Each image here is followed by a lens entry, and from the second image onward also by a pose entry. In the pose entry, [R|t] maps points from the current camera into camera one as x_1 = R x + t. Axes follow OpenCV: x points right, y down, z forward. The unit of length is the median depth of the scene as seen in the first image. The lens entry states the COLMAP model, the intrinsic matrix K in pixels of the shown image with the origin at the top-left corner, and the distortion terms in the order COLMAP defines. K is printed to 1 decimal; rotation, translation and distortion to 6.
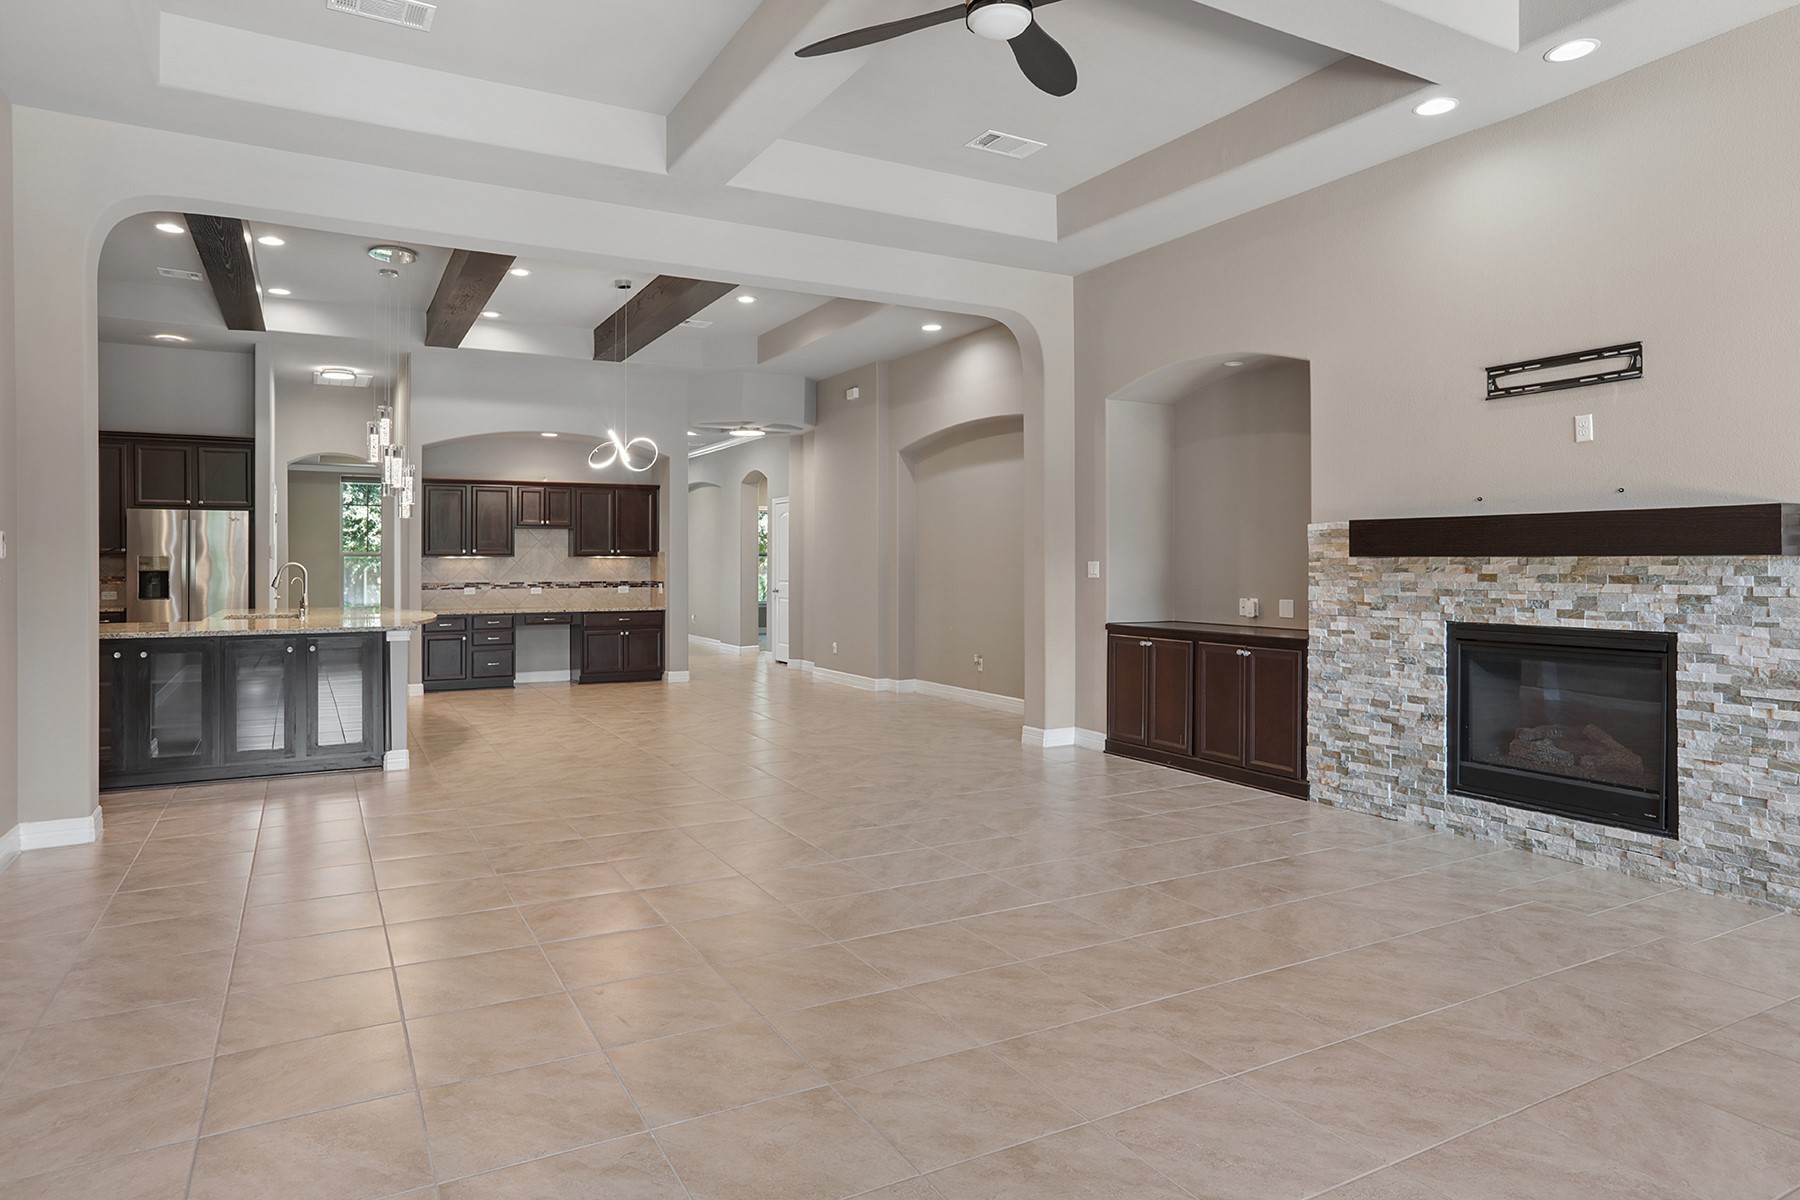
lens RADIAL K [[1076.6, 0, 898.9], [0, 1076.6, 565.0], [0, 0, 1]] dist [0.004059, 0.002230]
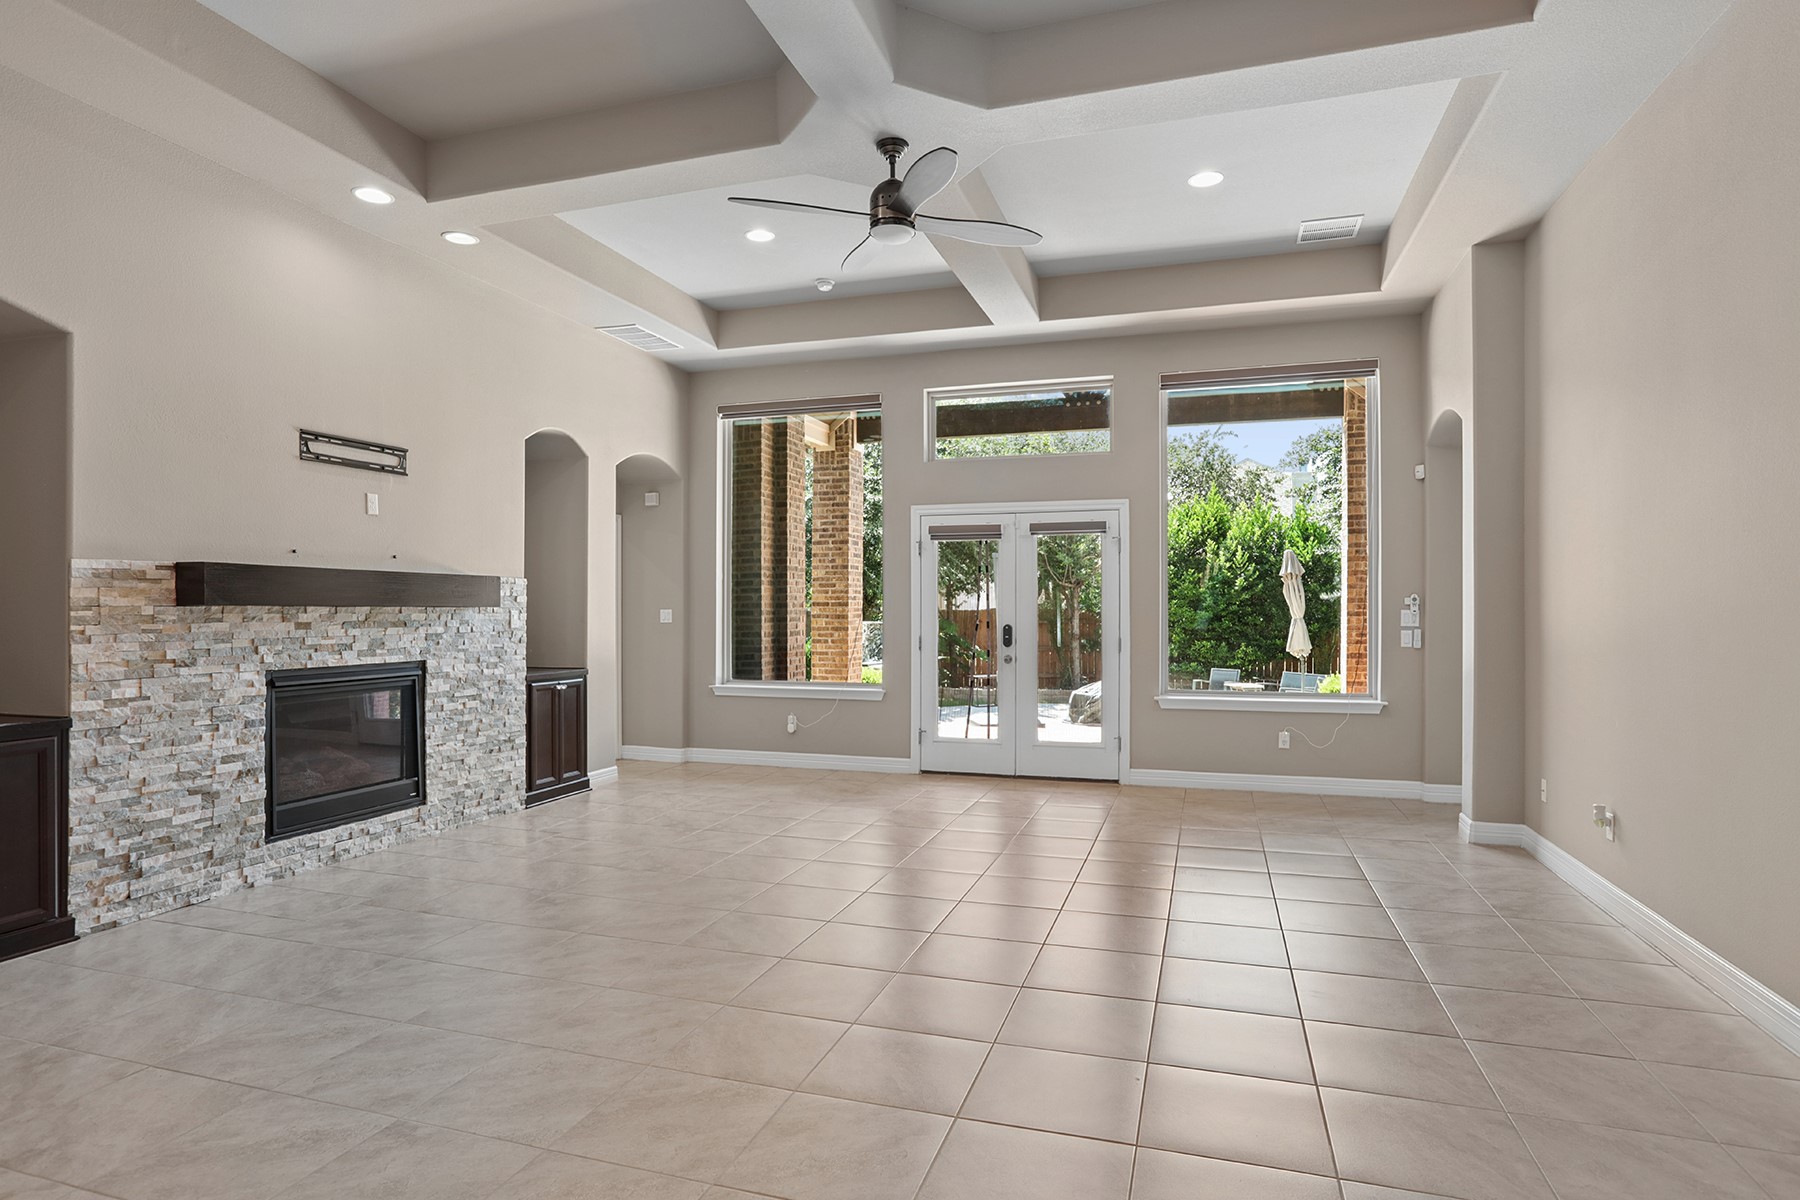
lens RADIAL K [[962.7, 0, 909.1], [0, 962.7, 605.3], [0, 0, 1]] dist [-0.027400, 0.010295]
pose [[-0.692310, 0.003164, 0.721593, -0.526013], [0.000843, 0.999993, -0.003575, -0.004306], [-0.721600, -0.001866, -0.692308, 1.160338]]
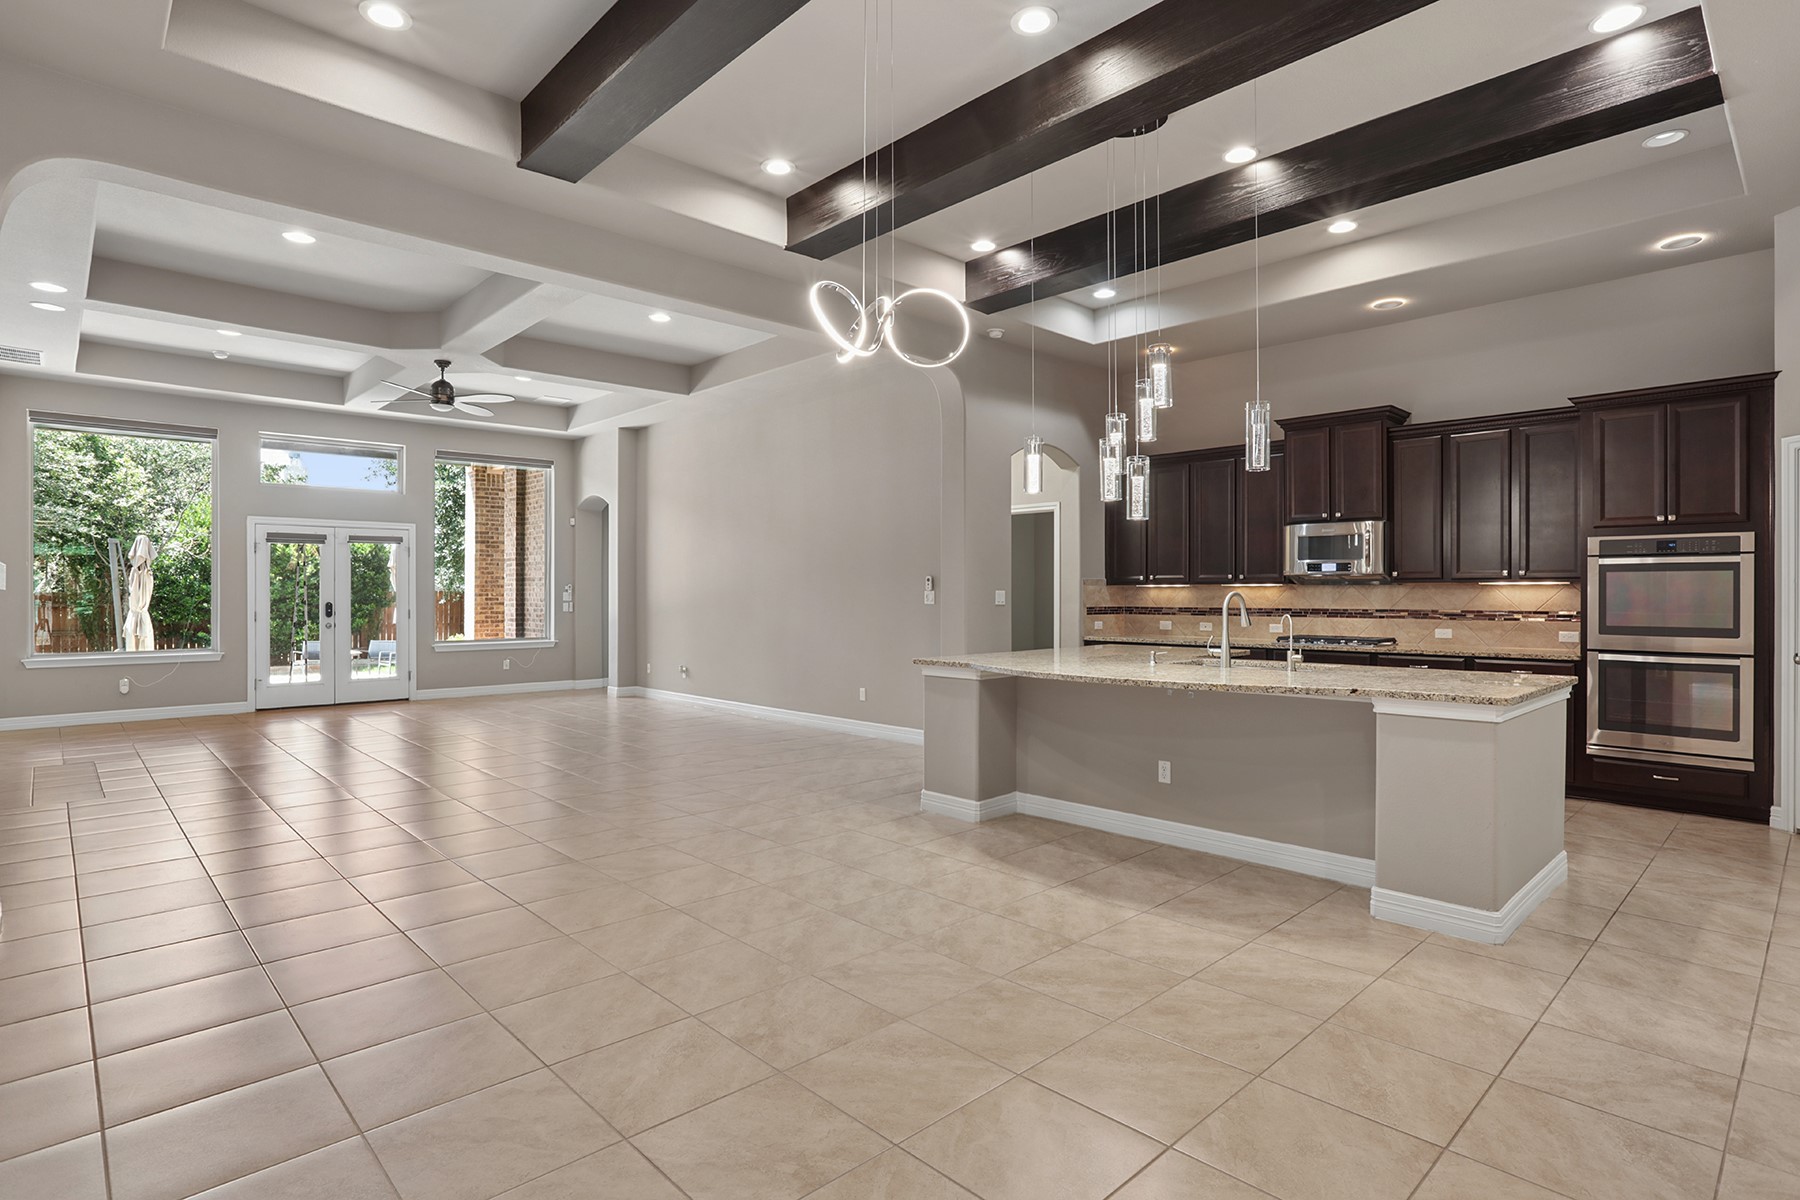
lens RADIAL K [[935.0, 0, 905.4], [0, 935.0, 595.2], [0, 0, 1]] dist [-0.027416, 0.006925]
pose [[-0.966561, 0.001628, -0.256430, -0.304983], [0.000546, 0.999991, 0.004291, -0.004355], [0.256435, 0.004007, -0.966553, 2.298267]]
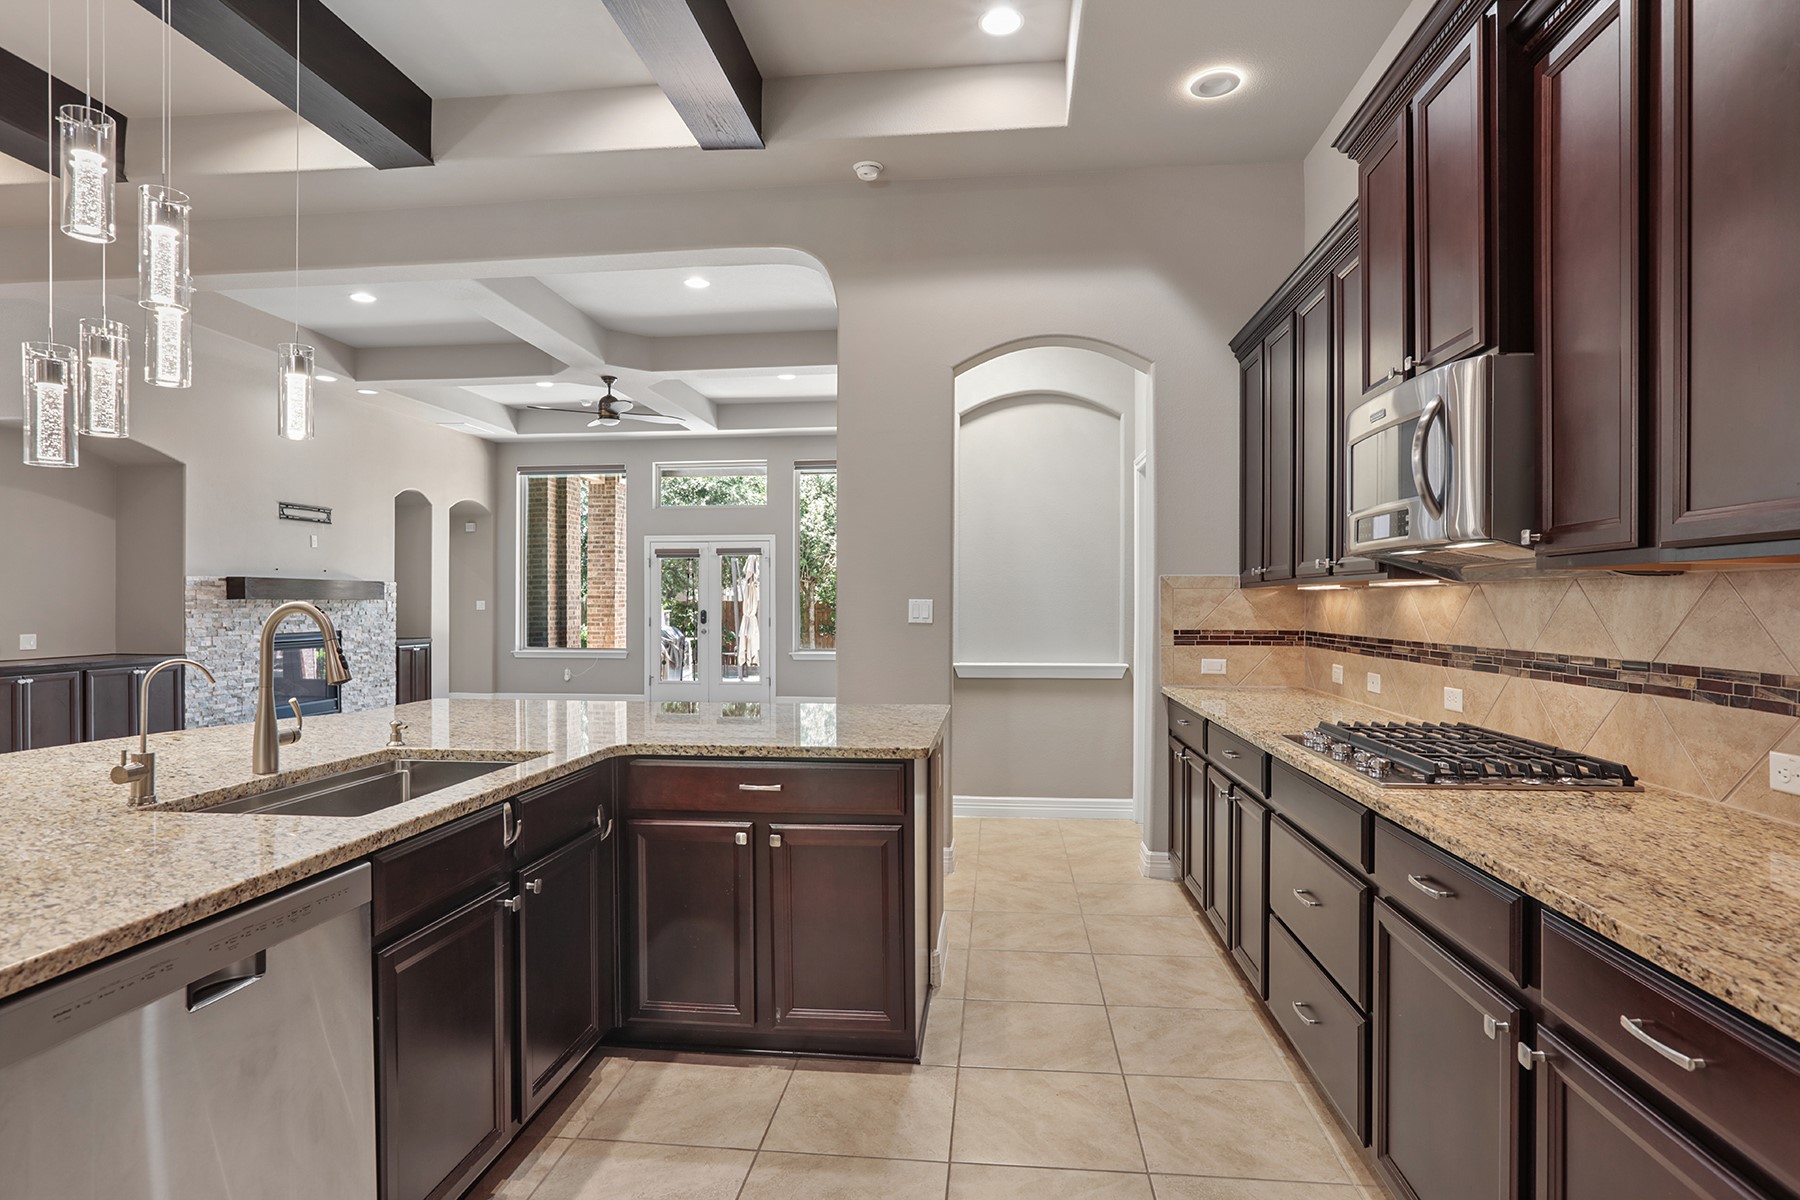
lens RADIAL K [[962.7, 0, 899.4], [0, 962.7, 596.2], [0, 0, 1]] dist [-0.027400, 0.010295]
pose [[-0.817825, 0.003759, 0.575455, -1.294669], [0.001905, 0.999991, -0.003825, -0.004230], [-0.575464, -0.002032, -0.817825, 1.680030]]
